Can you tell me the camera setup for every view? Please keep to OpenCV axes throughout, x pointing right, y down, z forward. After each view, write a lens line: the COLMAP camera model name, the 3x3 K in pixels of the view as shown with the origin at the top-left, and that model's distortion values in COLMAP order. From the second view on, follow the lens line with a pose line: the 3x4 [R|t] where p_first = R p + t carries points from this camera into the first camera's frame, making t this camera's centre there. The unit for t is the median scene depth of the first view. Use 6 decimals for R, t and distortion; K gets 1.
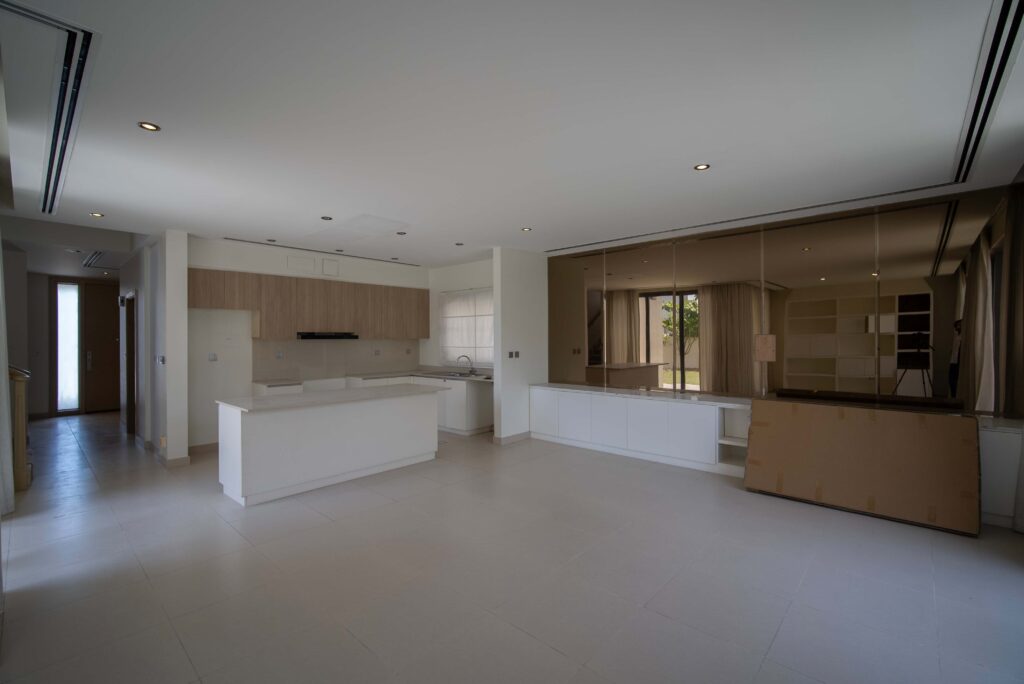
lens RADIAL K [[441.5, 0, 503.8], [0, 441.5, 342.3], [0, 0, 1]] dist [0.000300, 0.000029]
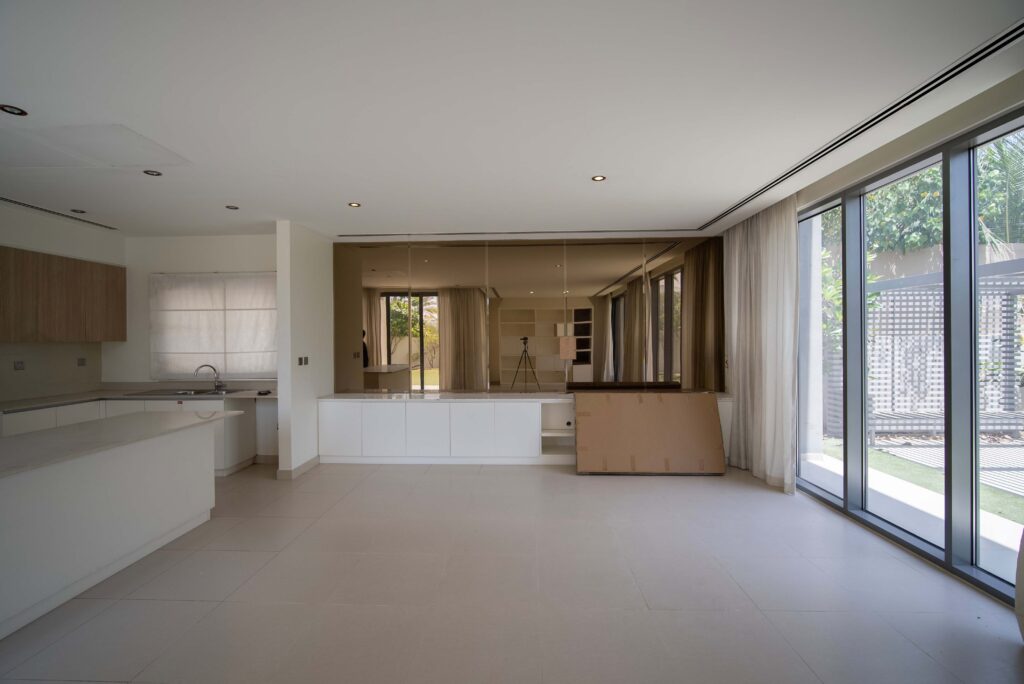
lens RADIAL K [[441.5, 0, 508.2], [0, 441.5, 344.2], [0, 0, 1]] dist [0.000300, 0.000029]
pose [[0.766096, -0.007688, 0.642680, -0.174864], [0.007866, 0.999966, 0.002586, -0.001117], [-0.642678, 0.003074, 0.766130, 0.141186]]
